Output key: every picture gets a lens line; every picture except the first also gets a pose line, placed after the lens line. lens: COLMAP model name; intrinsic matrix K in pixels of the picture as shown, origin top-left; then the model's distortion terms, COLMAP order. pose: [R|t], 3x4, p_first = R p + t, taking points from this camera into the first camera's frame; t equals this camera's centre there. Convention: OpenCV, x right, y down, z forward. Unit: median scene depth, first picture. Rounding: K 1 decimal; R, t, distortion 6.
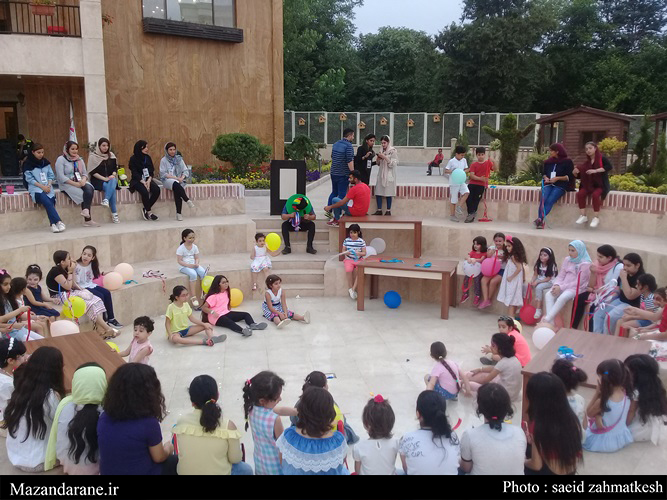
lens RADIAL K [[610.6, 0, 333.5], [0, 610.6, 250.0], [0, 0, 1]] dist [0.094591, -0.170147]
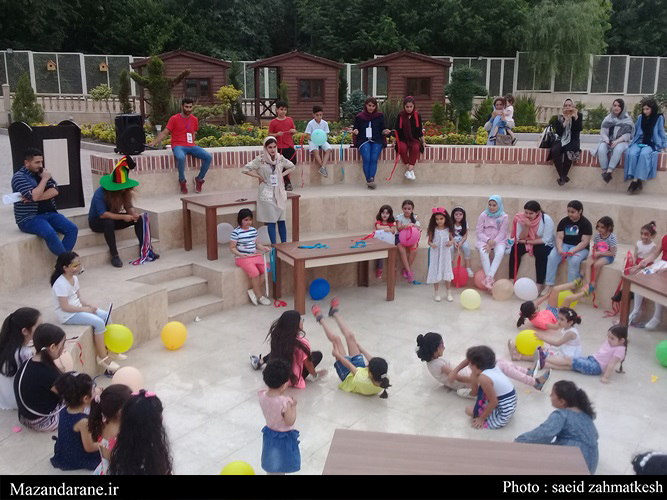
lens RADIAL K [[696.8, 0, 333.5], [0, 696.8, 250.0], [0, 0, 1]] dist [0.107026, -0.214752]
pose [[0.691869, -0.168835, 0.702006, -0.243917], [0.128592, 0.985545, 0.110291, -0.035004], [-0.710480, 0.013965, 0.703579, 0.148612]]
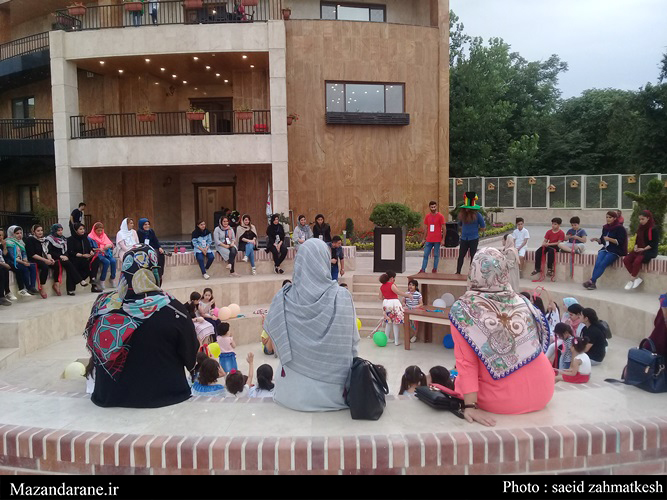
lens RADIAL K [[610.6, 0, 333.5], [0, 610.6, 250.0], [0, 0, 1]] dist [0.094591, -0.170147]
pose [[0.928133, 0.009348, -0.372132, 0.163384], [-0.046169, 0.994857, -0.090157, 0.007814], [0.369376, 0.100859, 0.923791, -0.097751]]
